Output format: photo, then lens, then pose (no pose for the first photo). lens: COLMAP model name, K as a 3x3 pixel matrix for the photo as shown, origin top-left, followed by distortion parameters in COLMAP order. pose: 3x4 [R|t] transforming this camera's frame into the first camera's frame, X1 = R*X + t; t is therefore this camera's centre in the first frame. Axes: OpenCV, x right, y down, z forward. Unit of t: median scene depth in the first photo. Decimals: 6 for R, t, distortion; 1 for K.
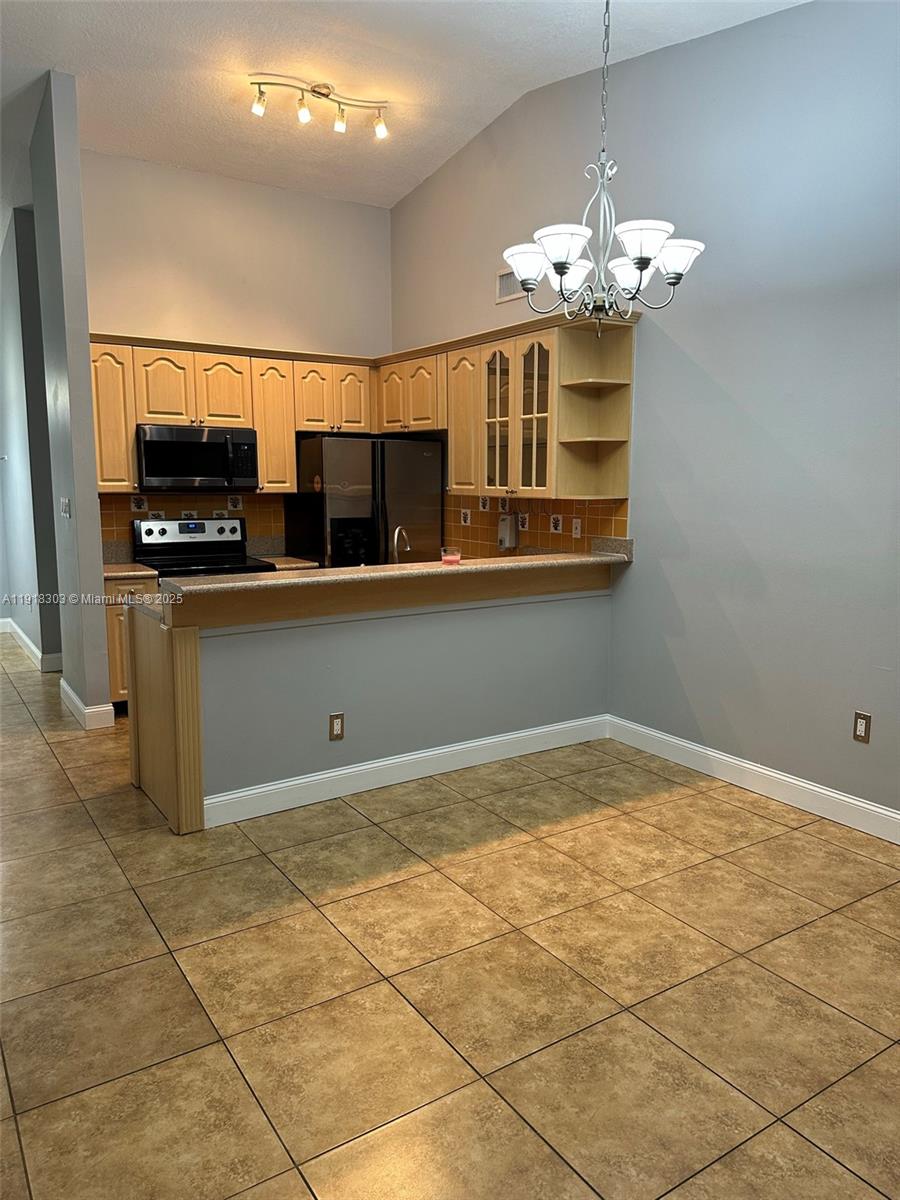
lens RADIAL K [[864.7, 0, 476.9], [0, 864.7, 589.7], [0, 0, 1]] dist [0.081793, -0.094312]
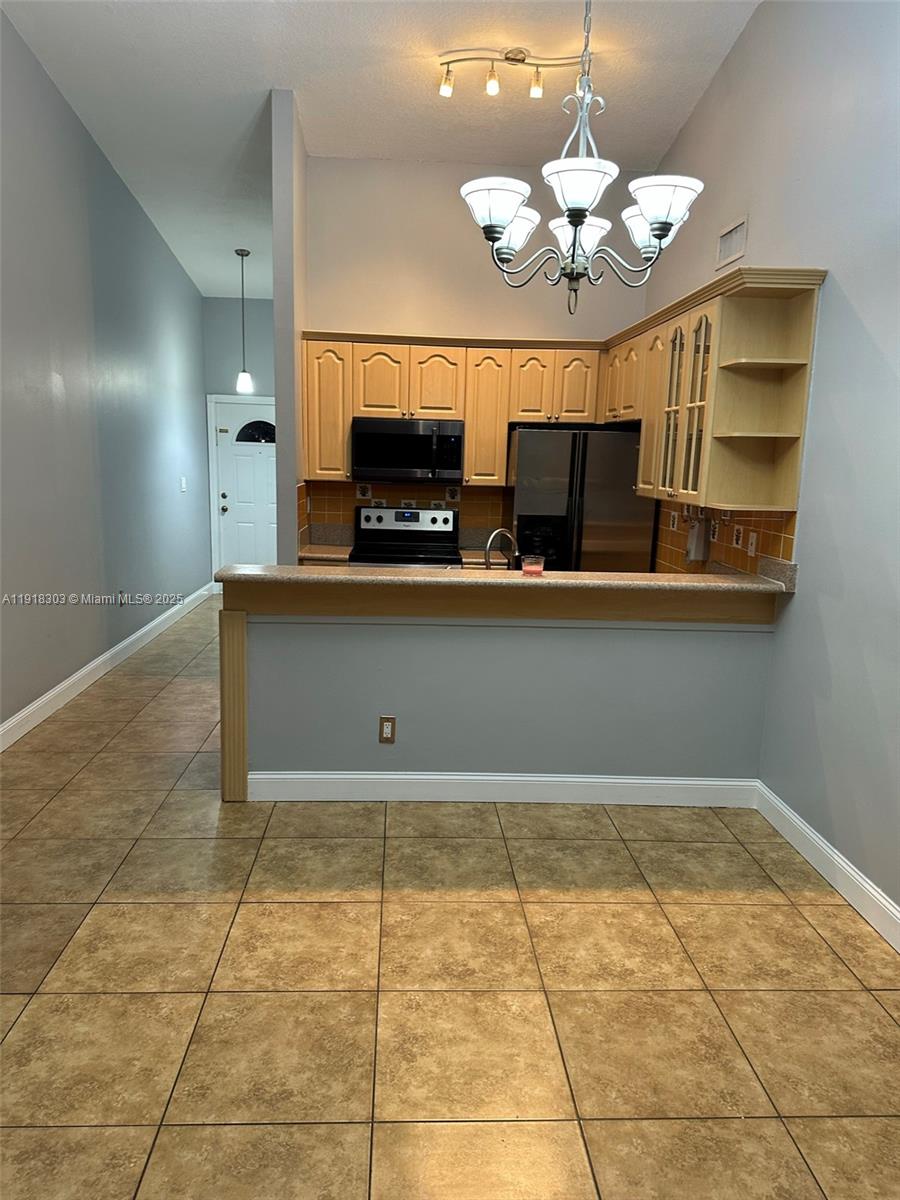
lens RADIAL K [[864.7, 0, 351.3], [0, 864.7, 606.6], [0, 0, 1]] dist [0.081793, -0.094312]
pose [[0.852363, 0.111571, -0.510909, 0.243831], [-0.094390, 0.993753, 0.059540, -0.029744], [0.514361, -0.002525, 0.857570, 0.121137]]
